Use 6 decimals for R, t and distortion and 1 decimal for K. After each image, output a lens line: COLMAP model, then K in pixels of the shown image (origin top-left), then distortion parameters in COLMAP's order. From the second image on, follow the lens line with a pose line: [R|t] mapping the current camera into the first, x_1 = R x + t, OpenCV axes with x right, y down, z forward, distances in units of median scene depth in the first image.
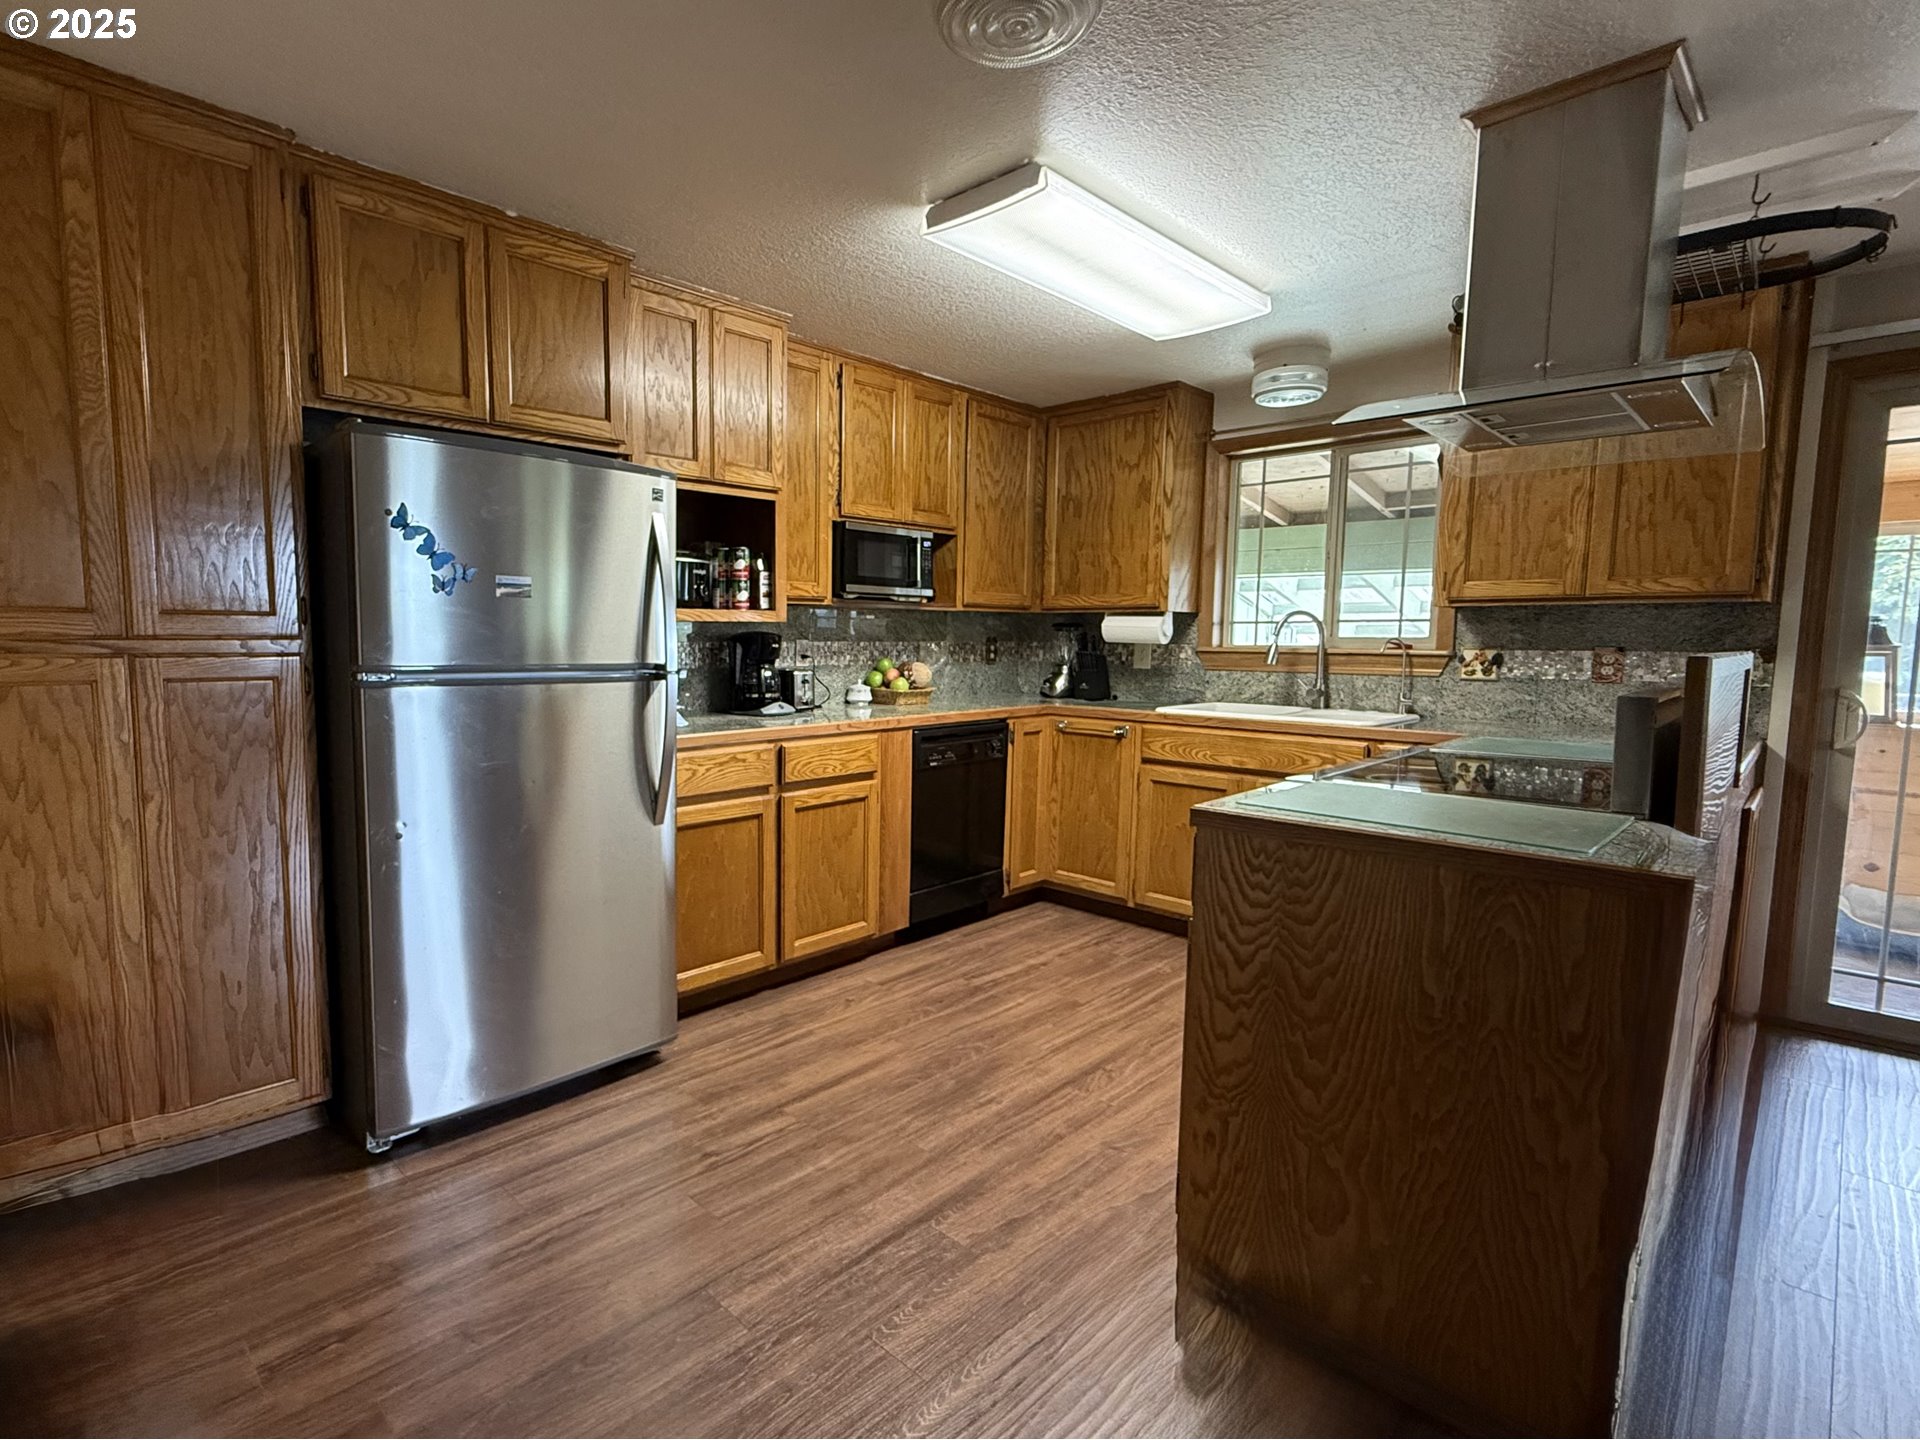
lens RADIAL K [[927.2, 0, 824.1], [0, 927.2, 722.3], [0, 0, 1]] dist [-0.002283, -0.000617]
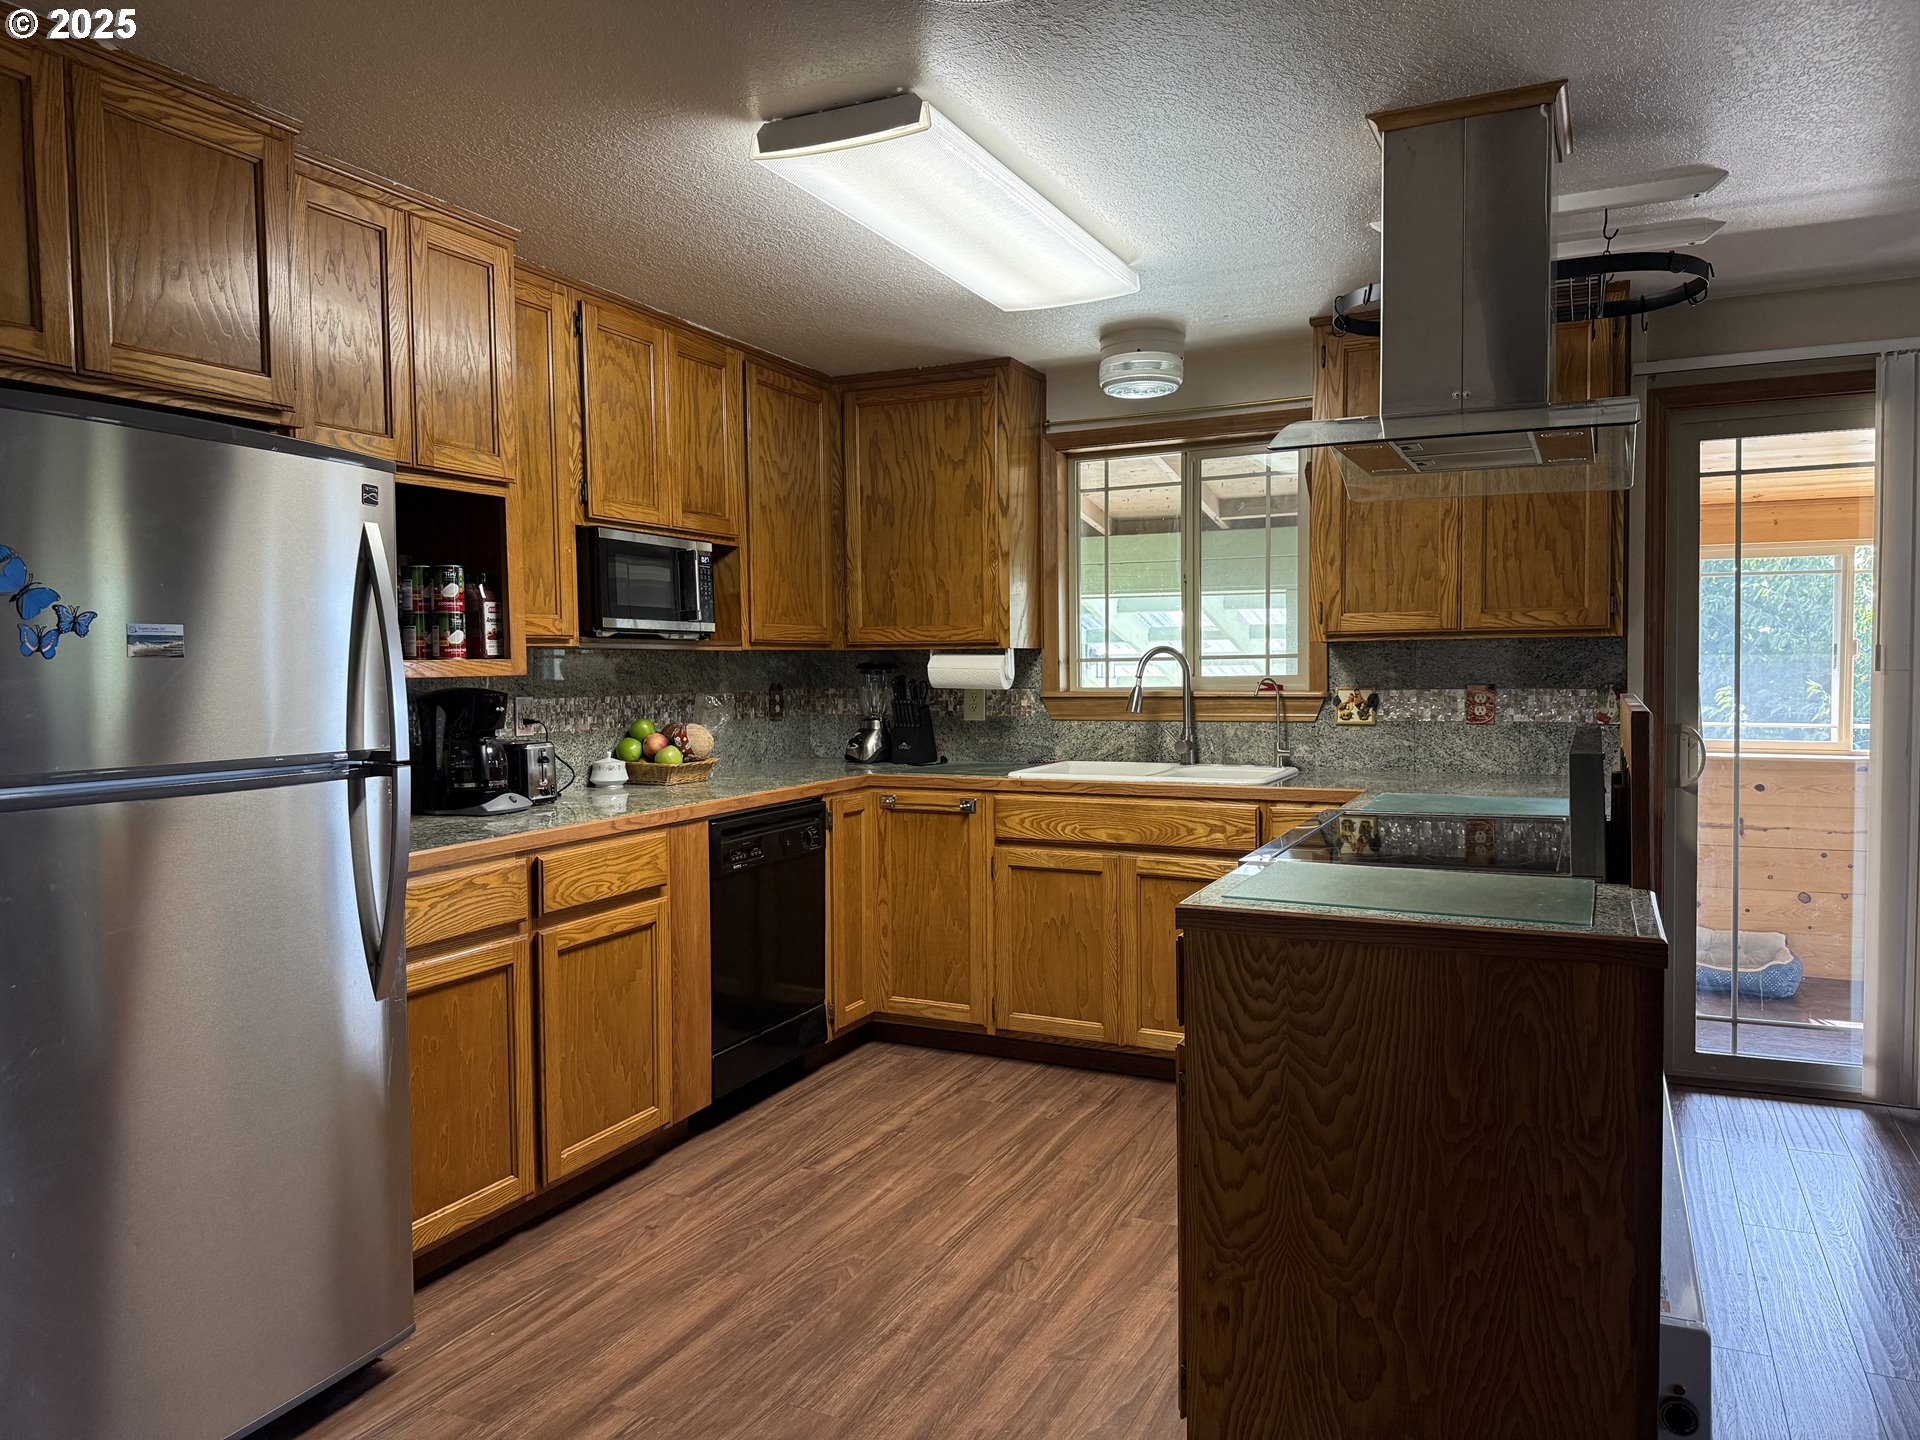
lens RADIAL K [[1332.7, 0, 950.5], [0, 1332.7, 717.0], [0, 0, 1]] dist [0.047522, -0.065384]
pose [[0.926898, -0.032009, 0.373947, -0.134979], [0.052083, 0.997686, -0.043697, -0.021109], [-0.371683, 0.059979, 0.926420, -0.022653]]
